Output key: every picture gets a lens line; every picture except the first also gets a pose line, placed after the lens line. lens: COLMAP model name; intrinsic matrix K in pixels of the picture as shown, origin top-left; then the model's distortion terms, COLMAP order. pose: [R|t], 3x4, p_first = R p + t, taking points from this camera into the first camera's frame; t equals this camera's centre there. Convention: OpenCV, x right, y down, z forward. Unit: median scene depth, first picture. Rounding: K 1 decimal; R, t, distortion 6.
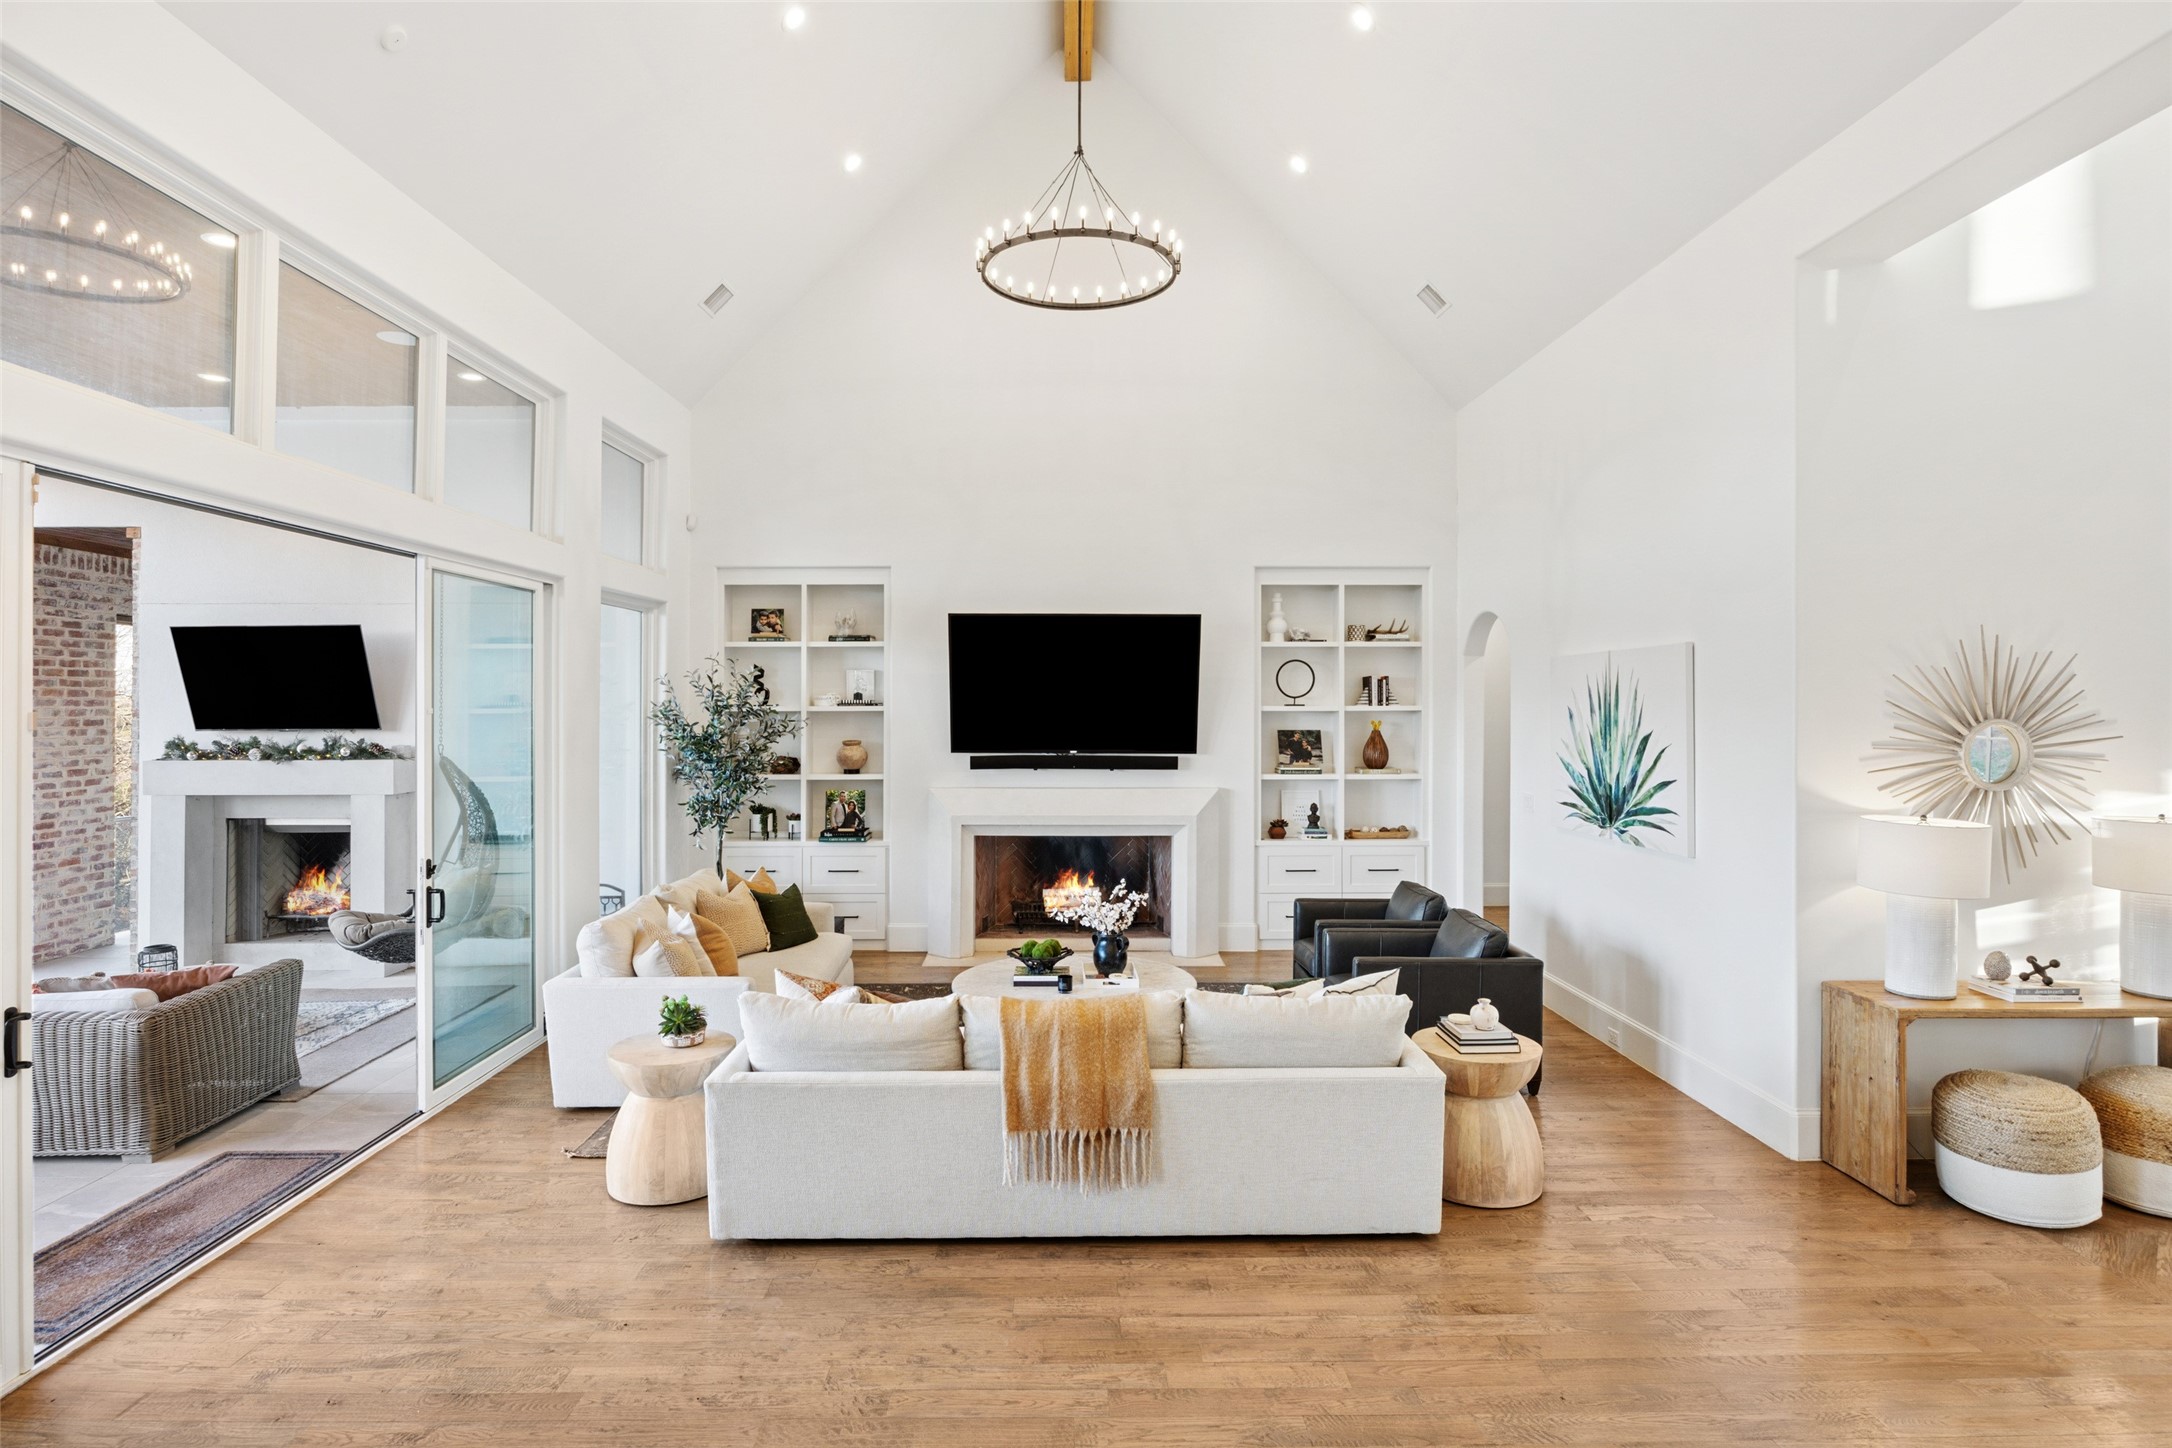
lens RADIAL K [[1206.1, 0, 1087.5], [0, 1206.1, 728.1], [0, 0, 1]] dist [-0.001110, -0.000218]
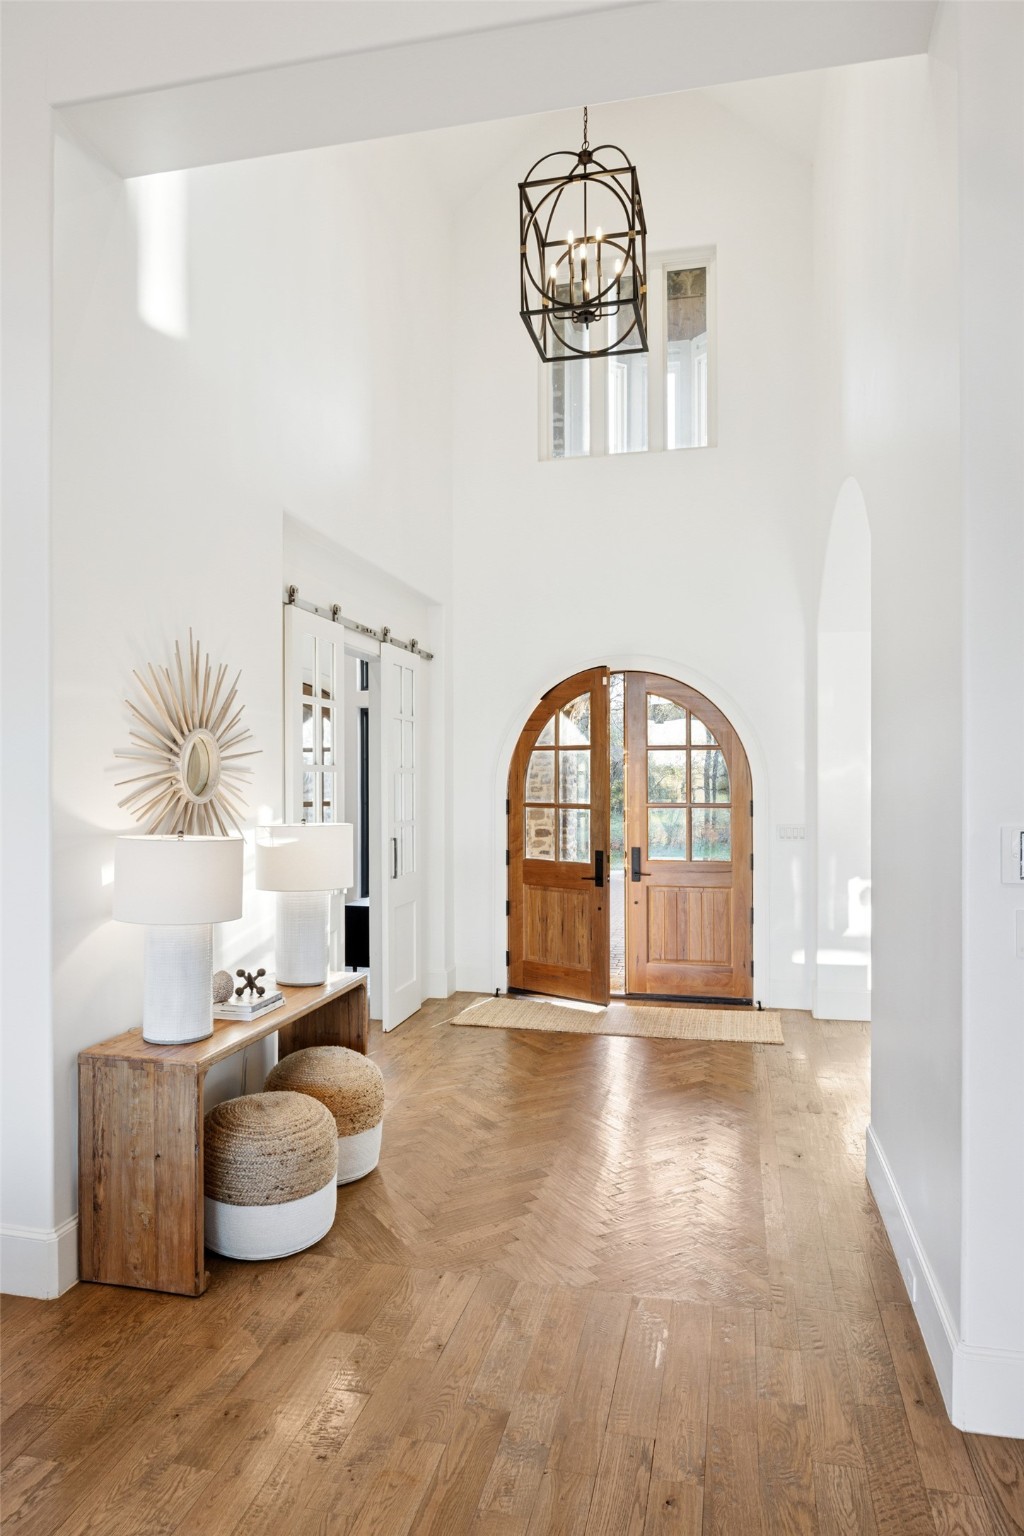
lens RADIAL K [[984.0, 0, 514.8], [0, 984.0, 770.9], [0, 0, 1]] dist [-0.002757, 0.000639]
pose [[0.226923, 0.001838, 0.973911, 0.051686], [0.001779, 0.999996, -0.002302, 0.029688], [-0.973911, 0.002255, 0.226919, 0.600442]]
